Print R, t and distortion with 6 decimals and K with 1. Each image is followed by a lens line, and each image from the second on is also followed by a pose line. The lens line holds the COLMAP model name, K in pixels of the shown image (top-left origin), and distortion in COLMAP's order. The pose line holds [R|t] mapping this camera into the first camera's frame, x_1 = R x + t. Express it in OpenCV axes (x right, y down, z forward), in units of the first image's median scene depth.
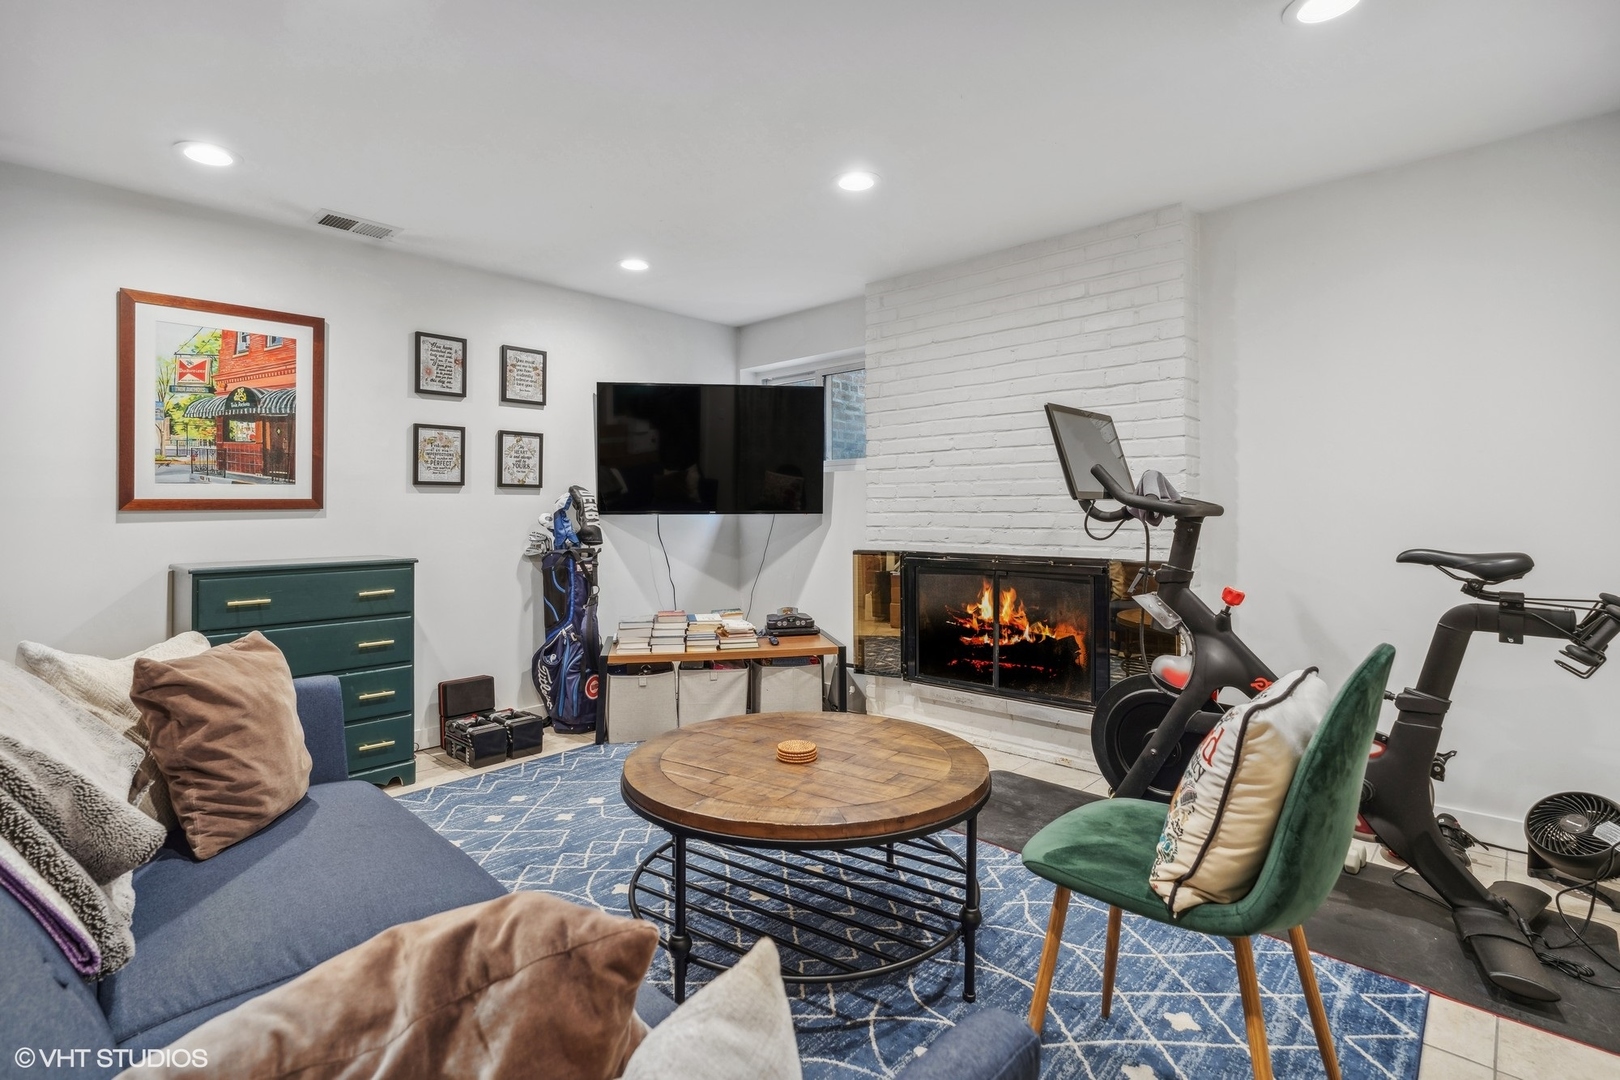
lens RADIAL K [[765.2, 0, 803.0], [0, 765.2, 497.2], [0, 0, 1]] dist [-0.003303, -0.000391]
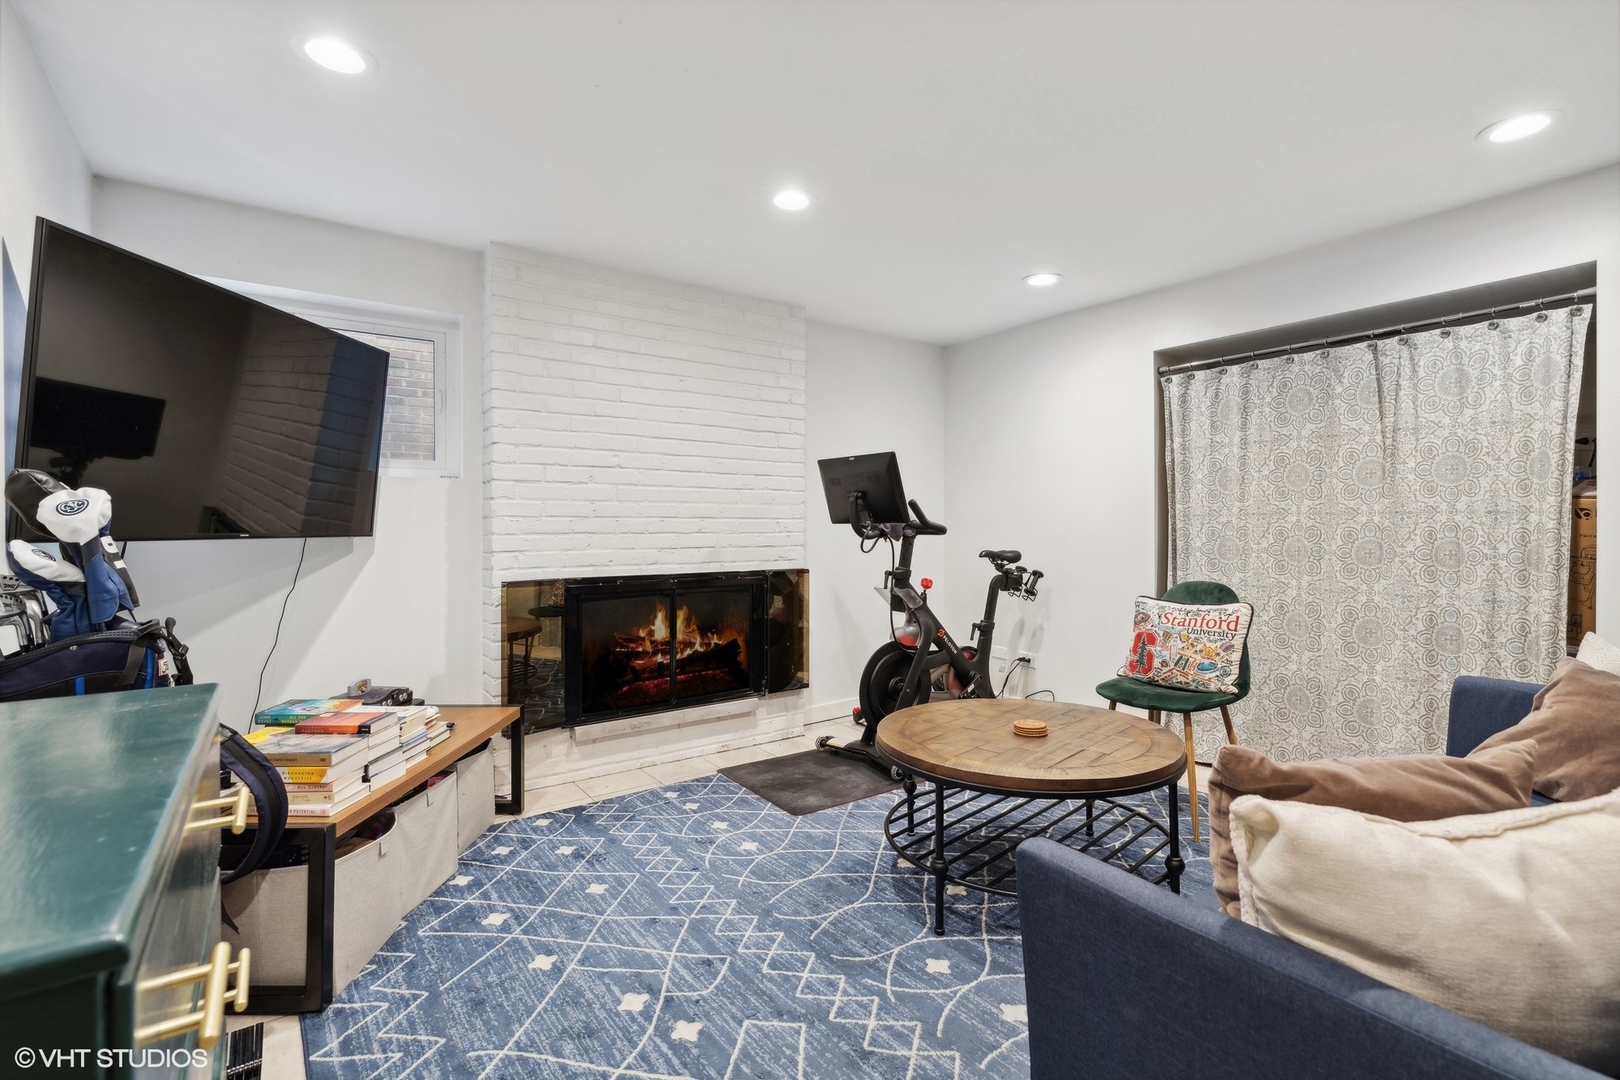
lens RADIAL K [[741.3, 0, 807.9], [0, 741.3, 532.6], [0, 0, 1]] dist [-0.003428, -0.000442]
pose [[0.186157, 0.000798, 0.982520, -0.702259], [-0.013869, 0.999902, 0.001816, 0.014350], [-0.982422, -0.013964, 0.186150, 0.639909]]
